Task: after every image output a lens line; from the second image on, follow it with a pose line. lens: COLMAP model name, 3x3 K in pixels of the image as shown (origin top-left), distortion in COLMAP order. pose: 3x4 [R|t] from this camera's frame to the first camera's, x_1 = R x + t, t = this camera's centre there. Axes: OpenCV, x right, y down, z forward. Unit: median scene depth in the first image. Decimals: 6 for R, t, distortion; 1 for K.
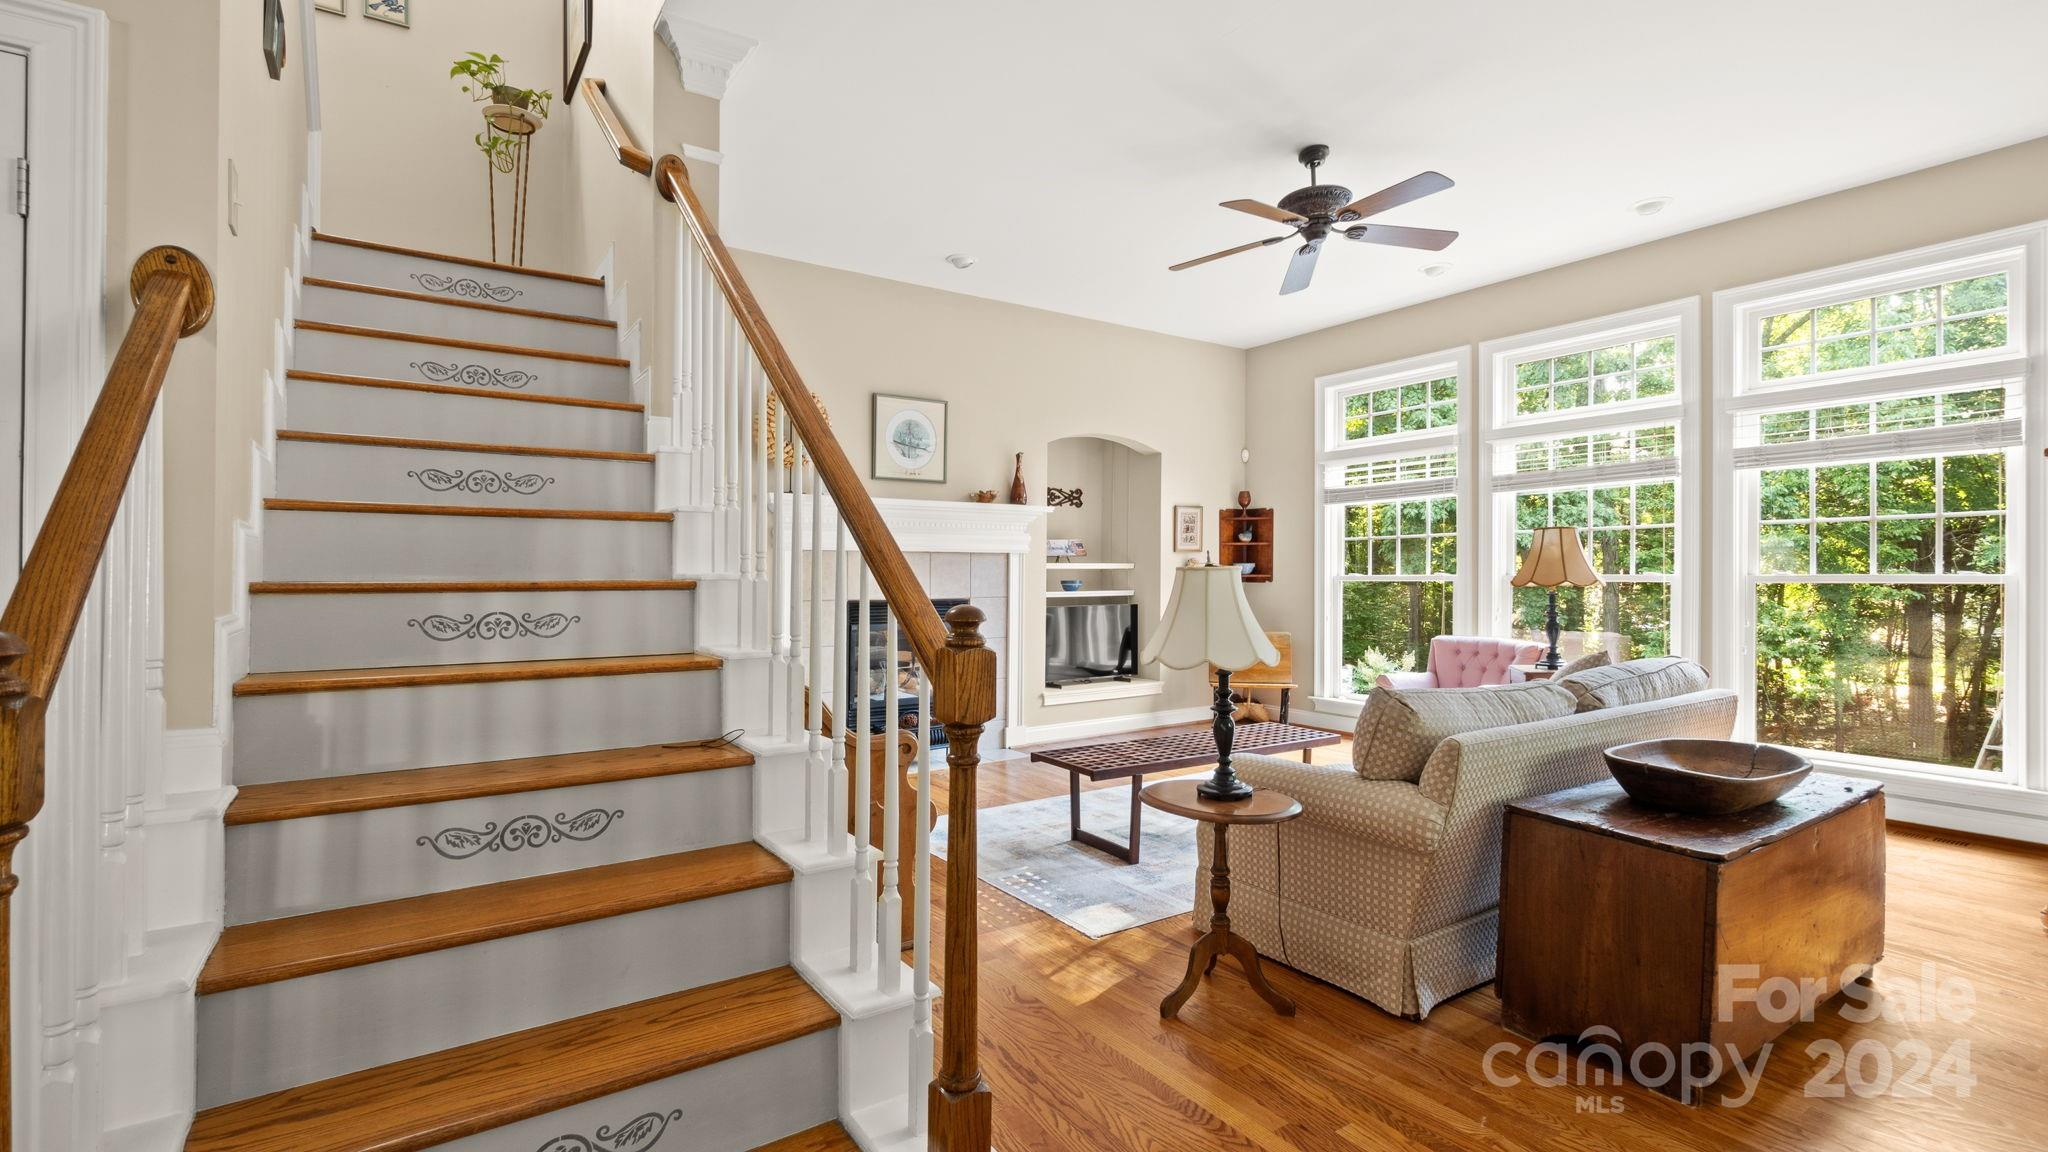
lens RADIAL K [[860.0, 0, 1070.6], [0, 860.0, 575.4], [0, 0, 1]] dist [0.001290, 0.000782]
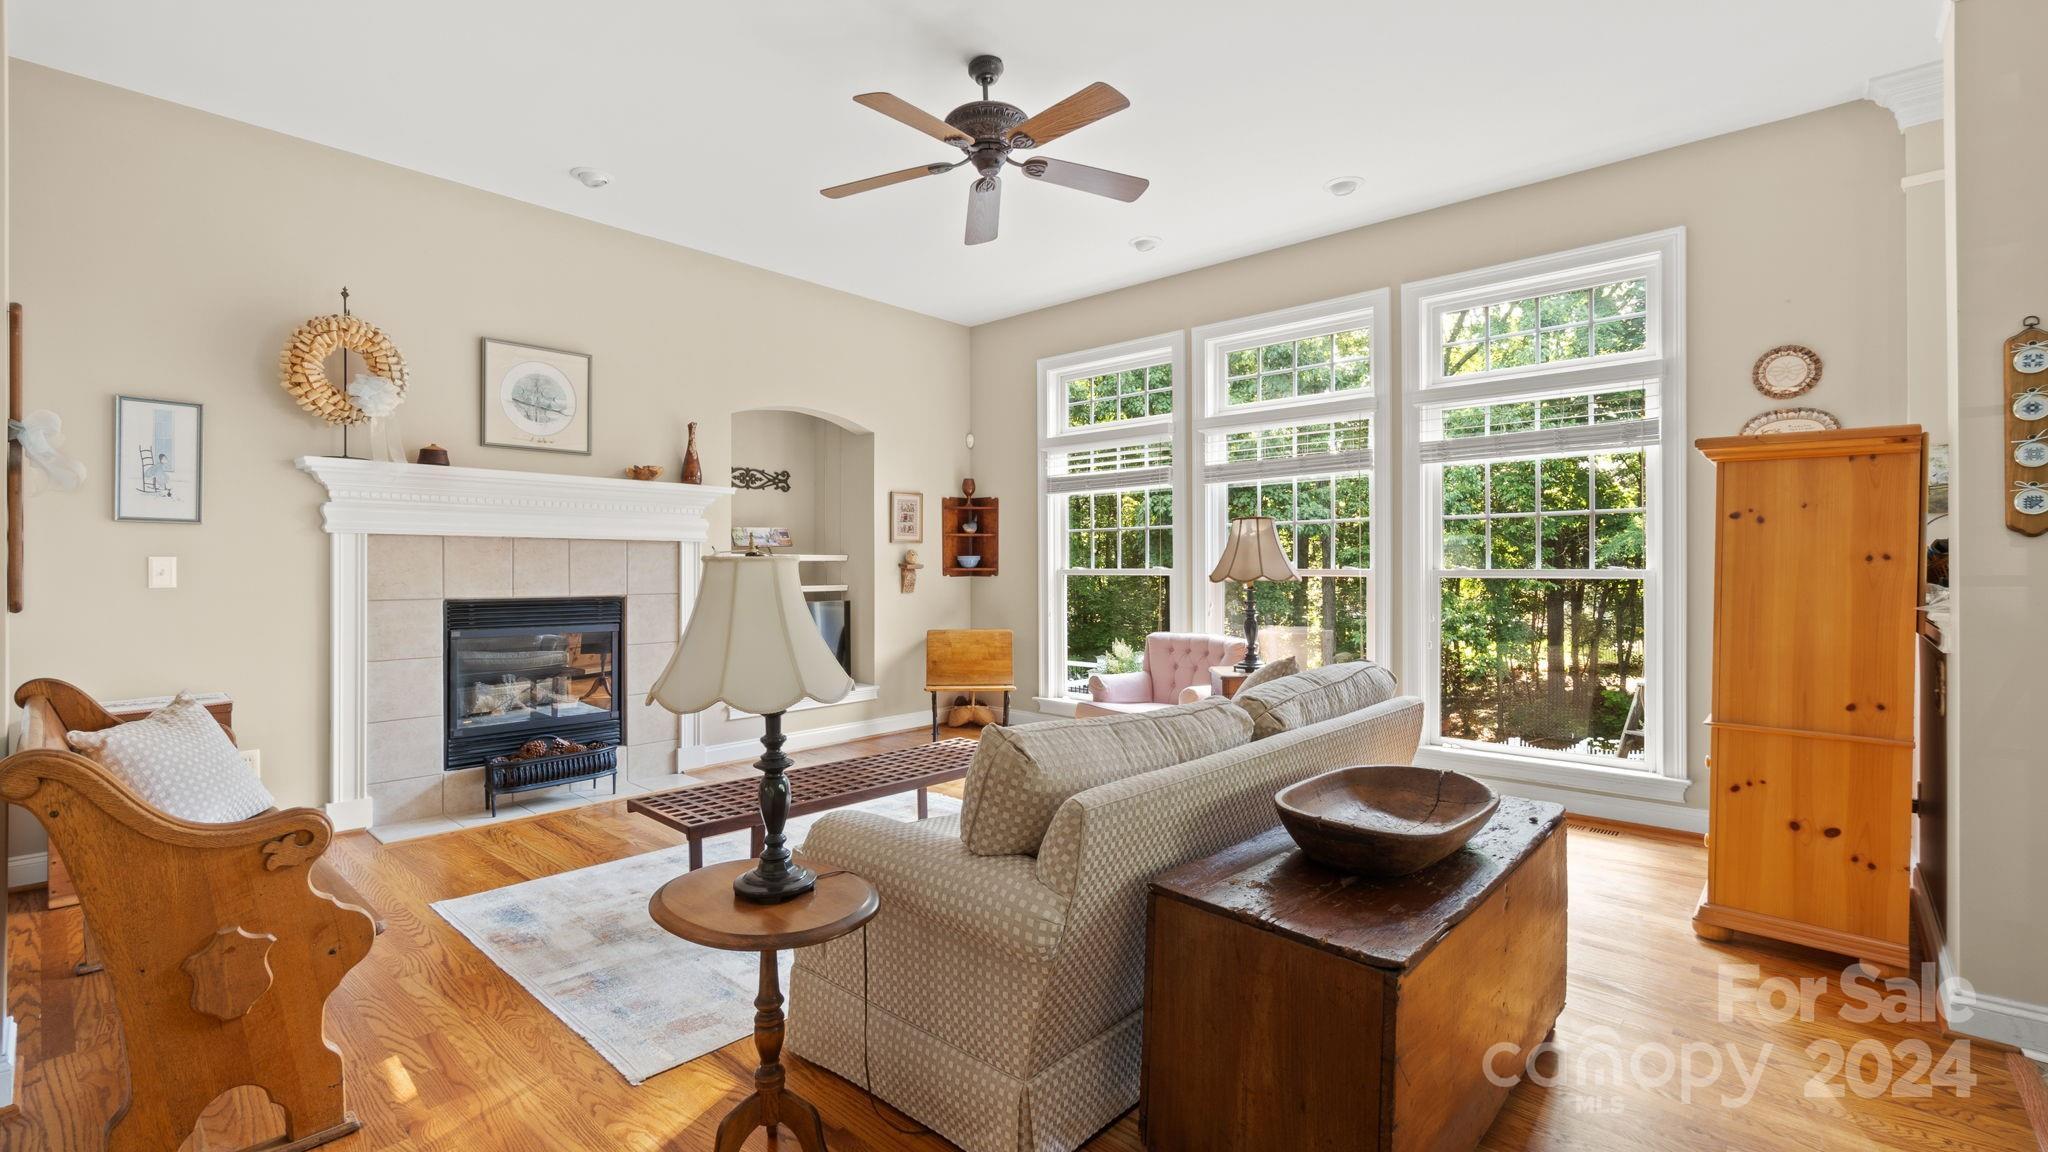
lens RADIAL K [[867.0, 0, 1045.7], [0, 867.0, 553.7], [0, 0, 1]] dist [-0.002147, -0.000174]
pose [[0.969883, 0.006843, 0.243475, 0.105982], [-0.002723, 0.999847, -0.017253, -0.000353], [-0.243556, 0.016070, 0.969754, 0.133953]]
